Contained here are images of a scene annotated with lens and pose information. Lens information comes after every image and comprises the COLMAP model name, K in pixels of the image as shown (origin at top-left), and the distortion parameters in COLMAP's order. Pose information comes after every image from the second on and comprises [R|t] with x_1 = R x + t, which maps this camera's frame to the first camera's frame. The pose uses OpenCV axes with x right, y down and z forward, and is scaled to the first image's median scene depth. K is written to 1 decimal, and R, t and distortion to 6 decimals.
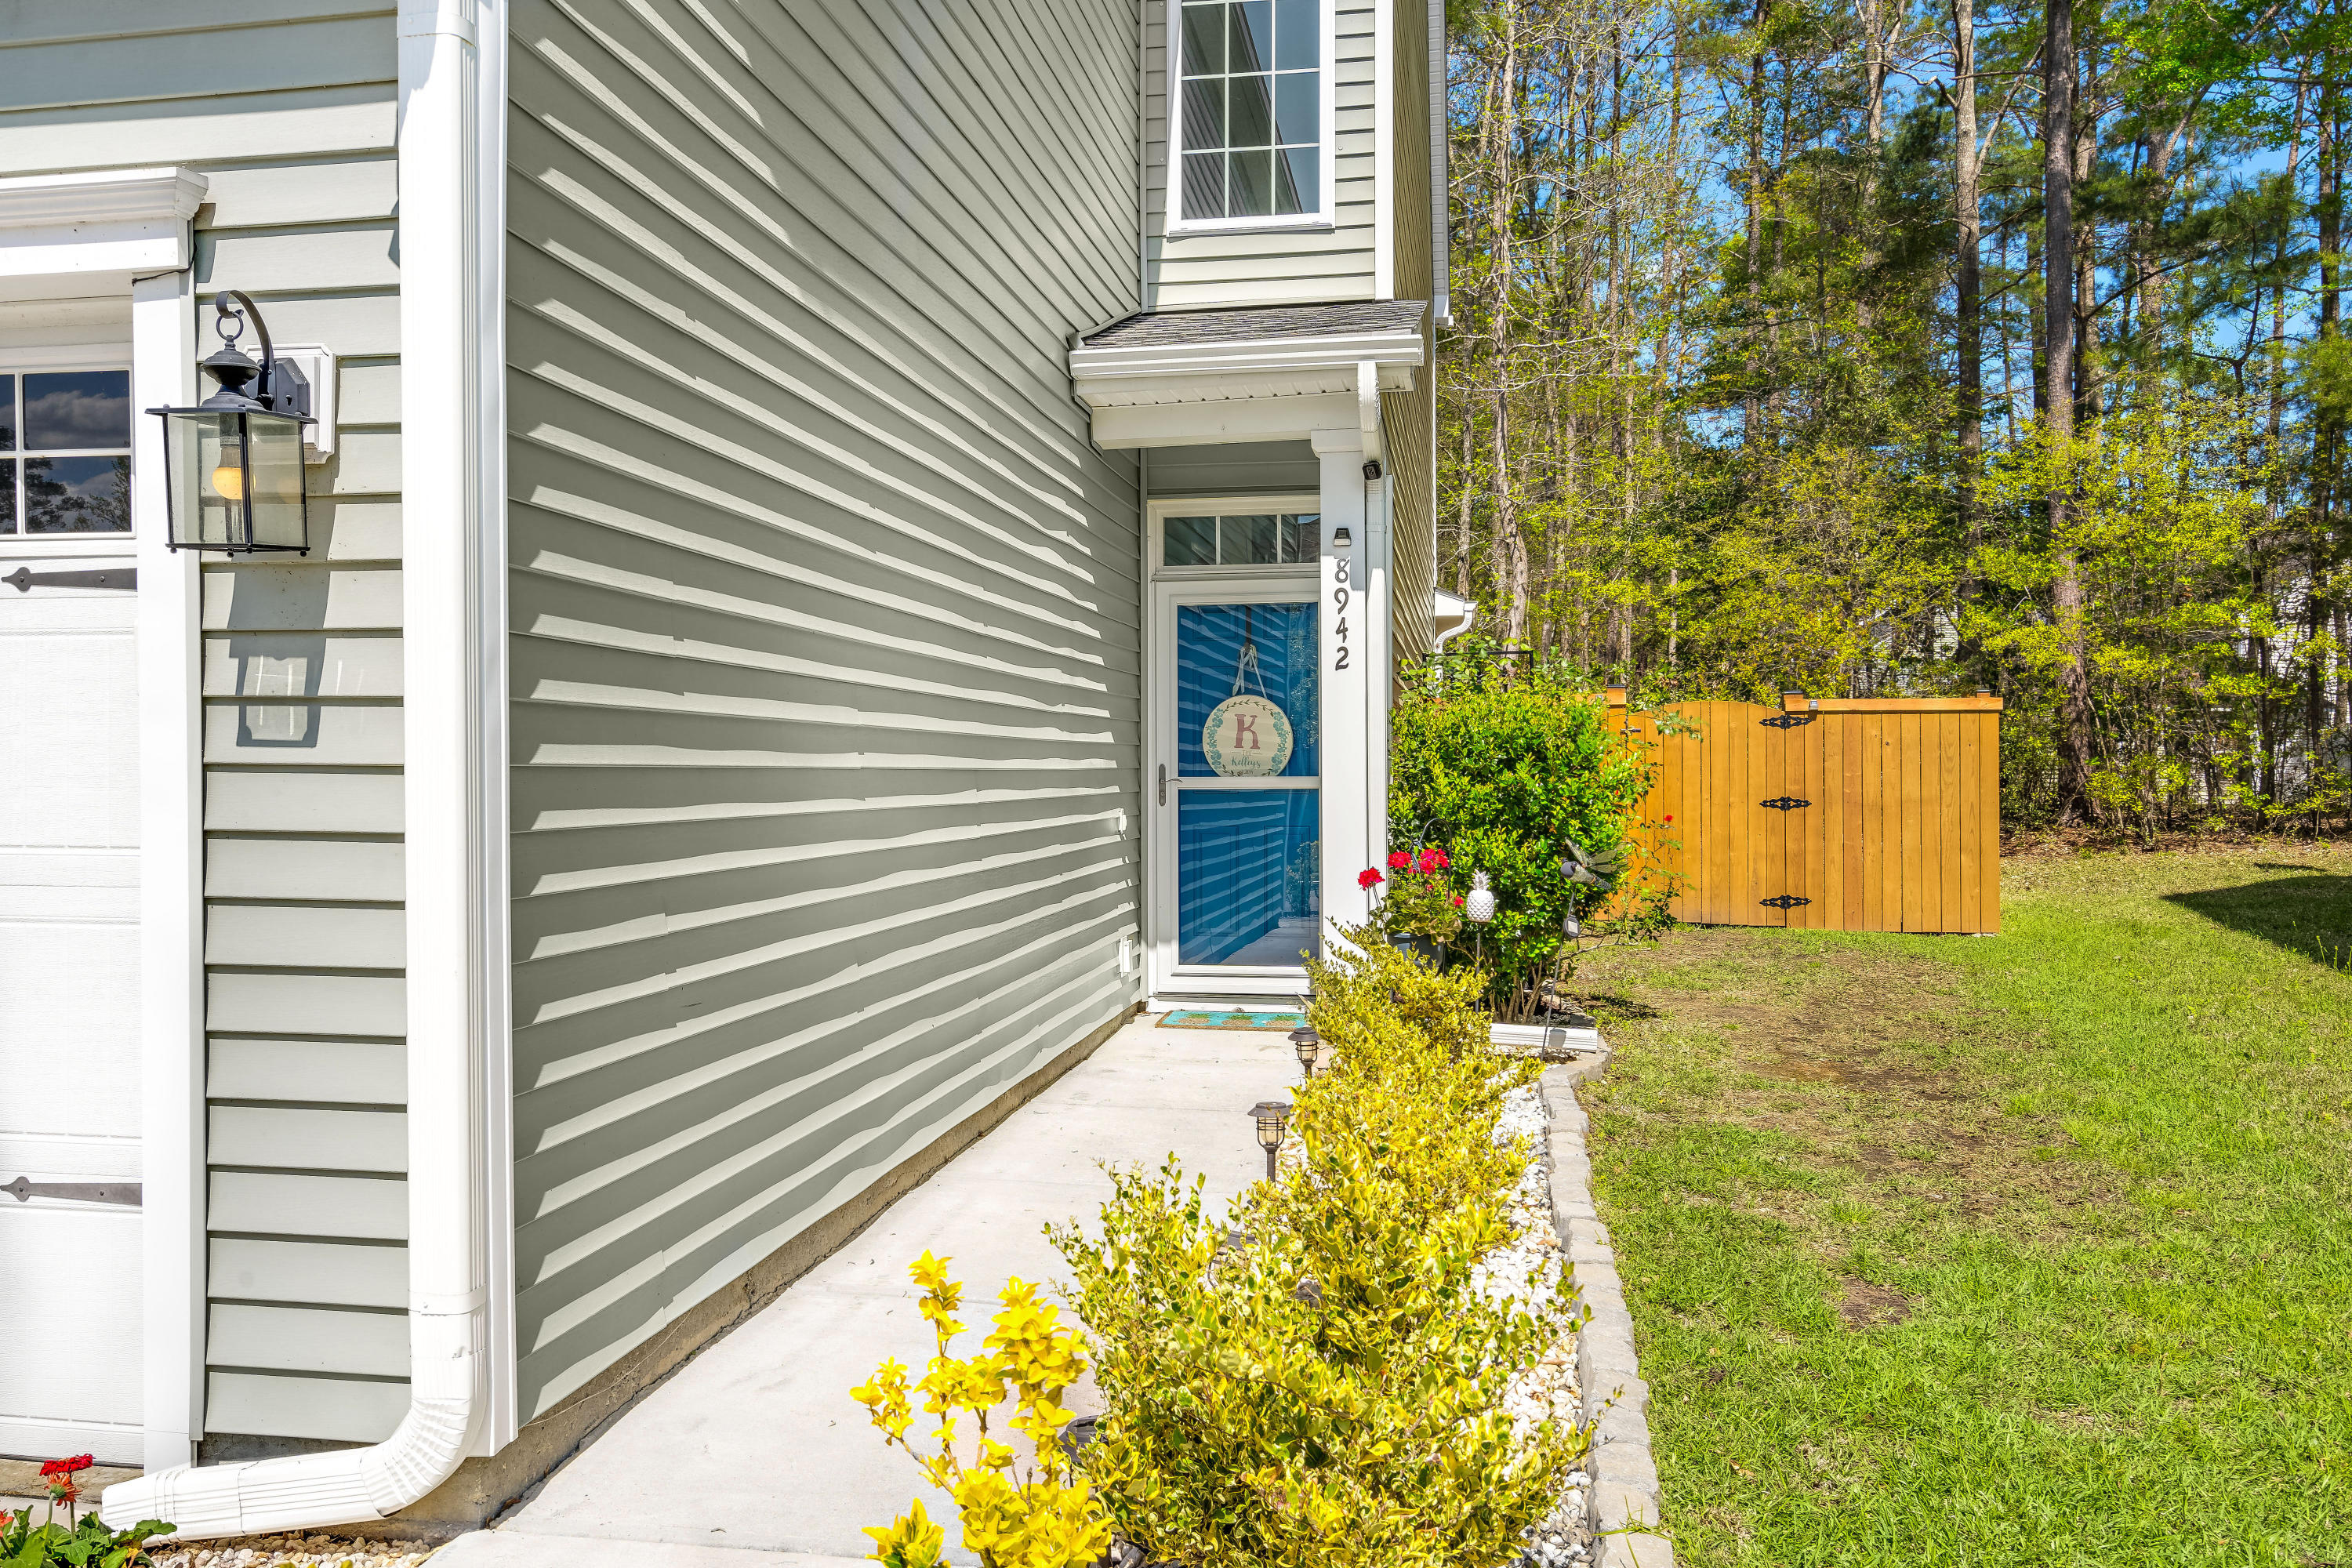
lens RADIAL K [[1911.4, 0, 1176.0], [0, 1911.4, 784.0], [0, 0, 1]] dist [0.002446, 0.000469]
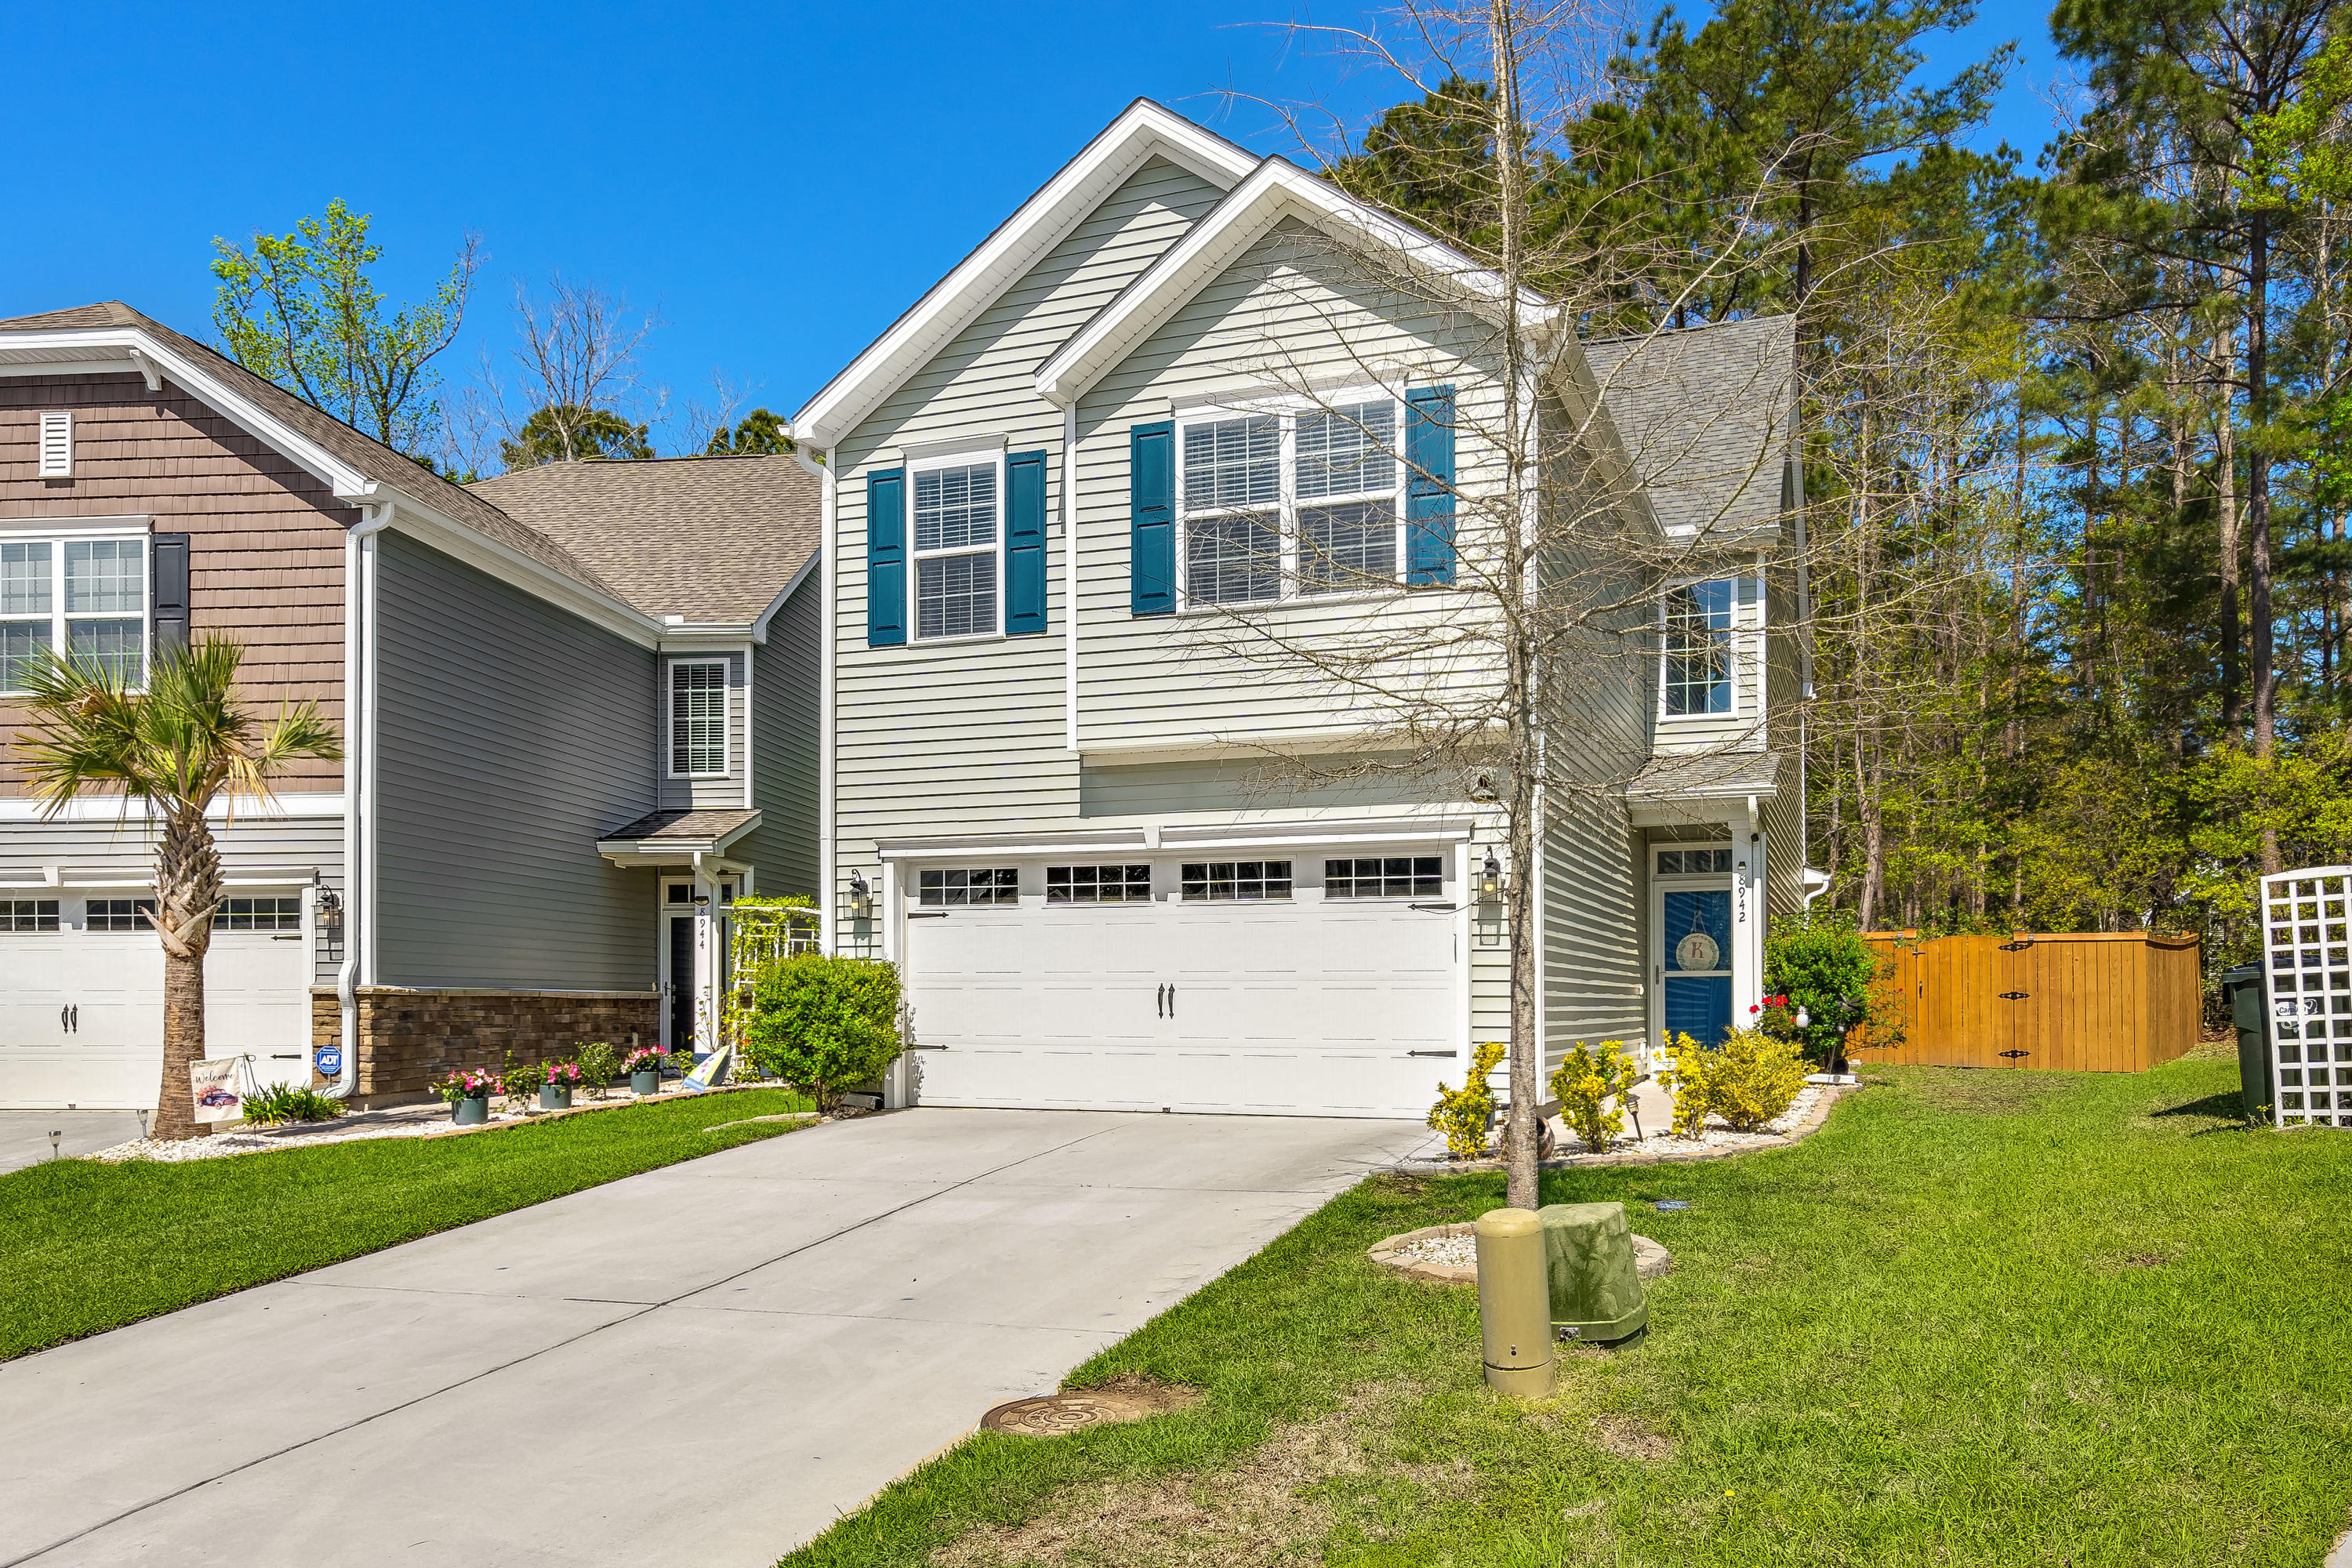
lens RADIAL K [[1923.5, 0, 1180.7], [0, 1923.5, 997.7], [0, 0, 1]] dist [-0.008984, -0.000786]
pose [[0.980162, -0.000139, -0.198197, -0.105039], [-0.002863, 0.999886, -0.014855, 0.060732], [0.198176, 0.015128, 0.980050, -1.255422]]
